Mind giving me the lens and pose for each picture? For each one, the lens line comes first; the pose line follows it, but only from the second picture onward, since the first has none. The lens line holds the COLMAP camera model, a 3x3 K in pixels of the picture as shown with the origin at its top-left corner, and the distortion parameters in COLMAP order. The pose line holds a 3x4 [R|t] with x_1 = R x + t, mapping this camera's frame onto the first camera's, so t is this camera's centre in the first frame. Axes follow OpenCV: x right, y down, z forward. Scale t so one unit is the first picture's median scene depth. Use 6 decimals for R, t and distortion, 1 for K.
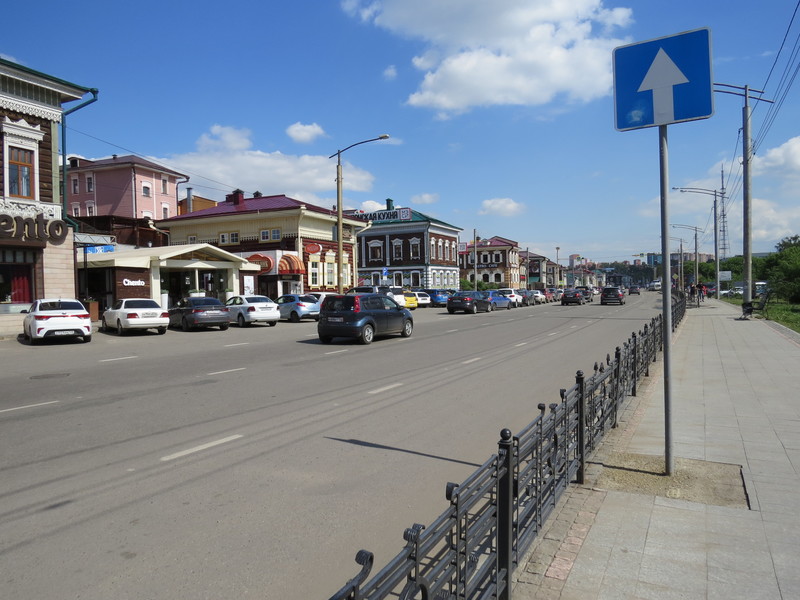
lens RADIAL K [[589.9, 0, 383.0], [0, 589.9, 300.0], [0, 0, 1]] dist [-0.003032, 0.003565]
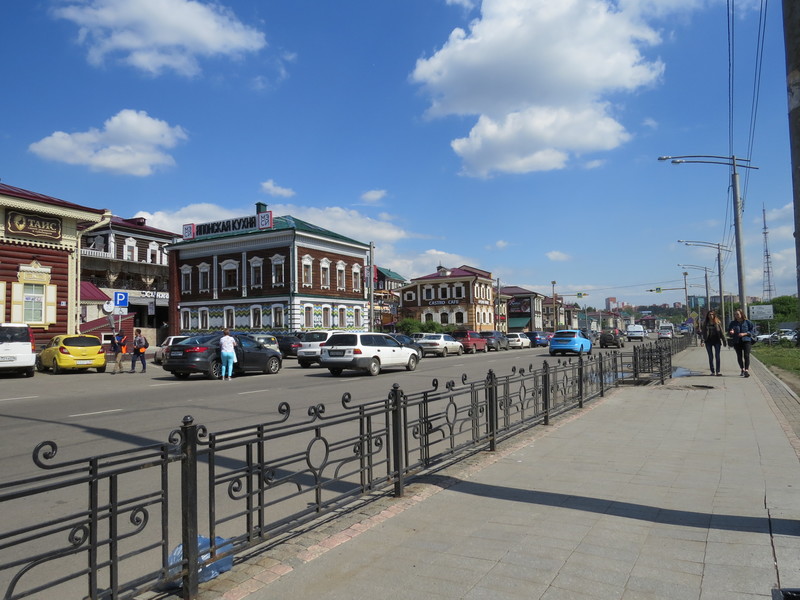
lens RADIAL K [[589.9, 0, 383.0], [0, 589.9, 300.0], [0, 0, 1]] dist [-0.003032, 0.003565]
pose [[0.998319, -0.000512, -0.057951, 0.189665], [-0.003735, 0.997314, -0.073152, -0.005194], [0.057833, 0.073245, 0.995636, 0.307279]]
